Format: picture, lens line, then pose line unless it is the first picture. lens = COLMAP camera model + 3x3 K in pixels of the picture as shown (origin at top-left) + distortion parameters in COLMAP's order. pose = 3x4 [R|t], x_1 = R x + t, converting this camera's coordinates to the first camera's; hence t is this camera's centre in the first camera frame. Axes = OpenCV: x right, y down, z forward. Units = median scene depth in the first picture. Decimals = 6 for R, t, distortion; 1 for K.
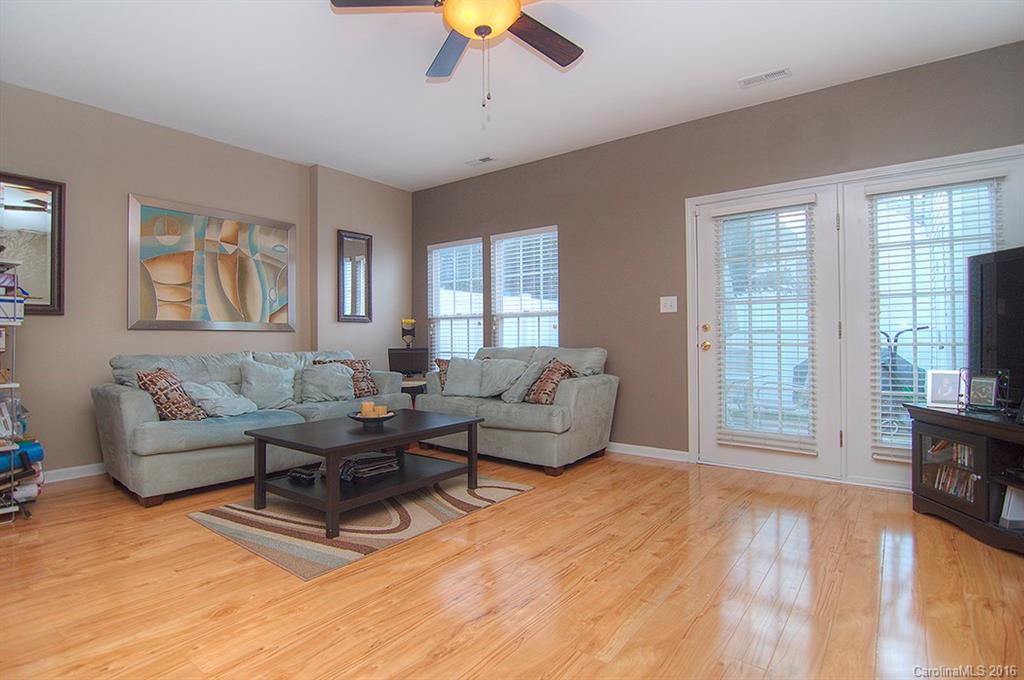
lens RADIAL K [[495.4, 0, 495.0], [0, 495.4, 336.6], [0, 0, 1]] dist [-0.000847, -0.000043]
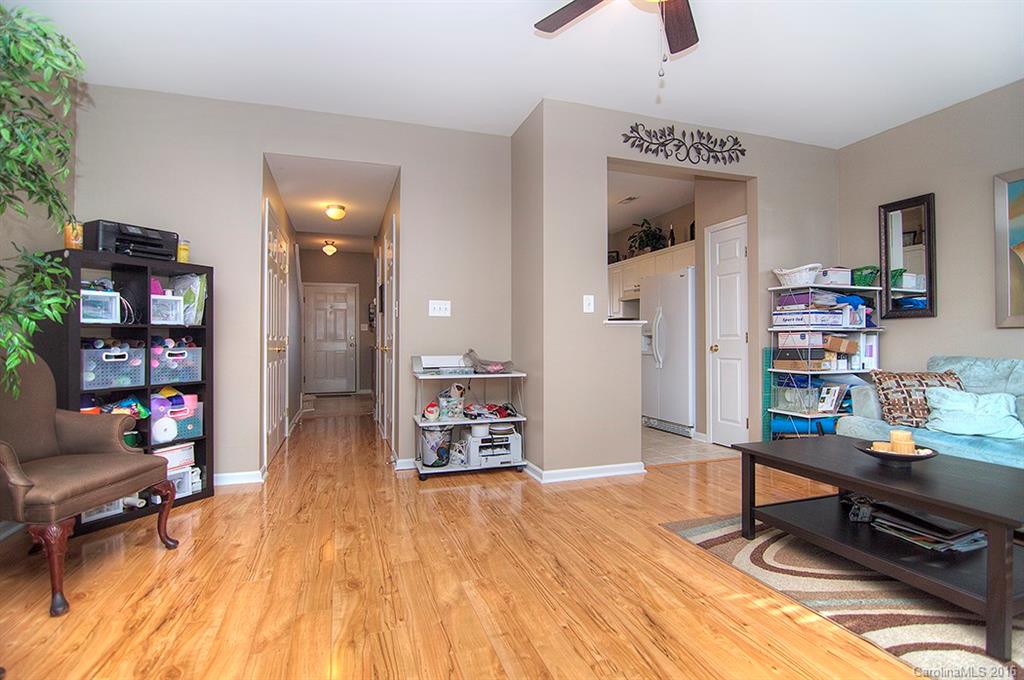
lens RADIAL K [[516.0, 0, 512.0], [0, 516.0, 340.0], [0, 0, 1]] dist [-0.004836, -0.000583]
pose [[-0.539541, -0.003493, -0.841952, 0.679006], [0.008283, 0.999921, -0.009456, 0.000185], [0.841919, -0.012076, -0.539470, 0.949031]]
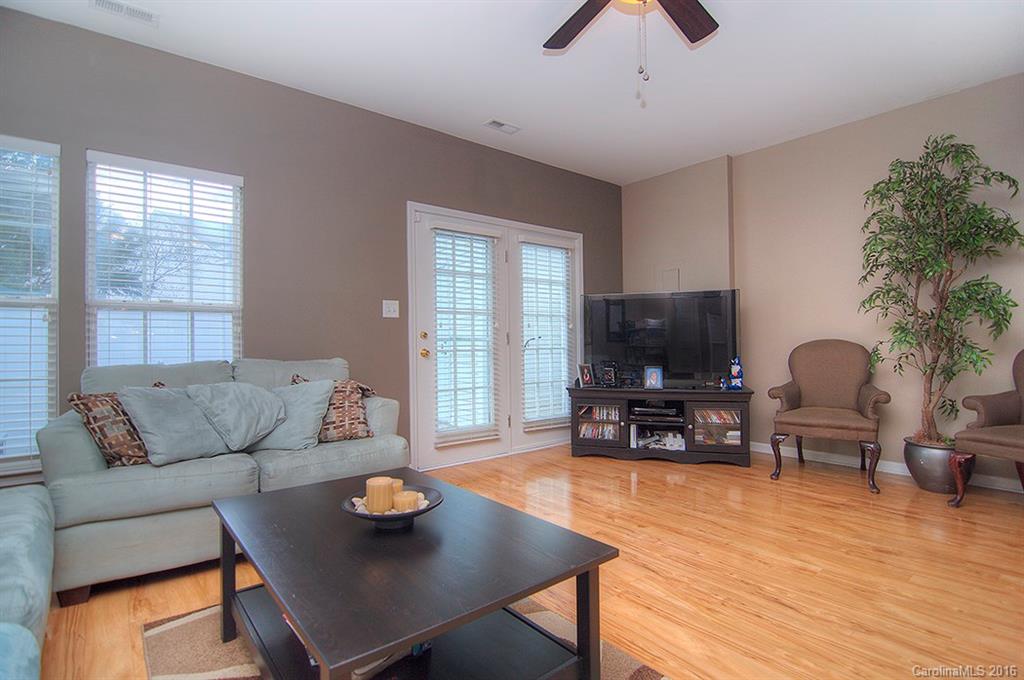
lens RADIAL K [[516.0, 0, 512.0], [0, 516.0, 340.0], [0, 0, 1]] dist [-0.004836, -0.000583]
pose [[0.224892, 0.003408, 0.974378, -0.732399], [-0.001155, 0.999994, -0.003231, -0.006175], [-0.974383, -0.000399, 0.224894, 0.776357]]
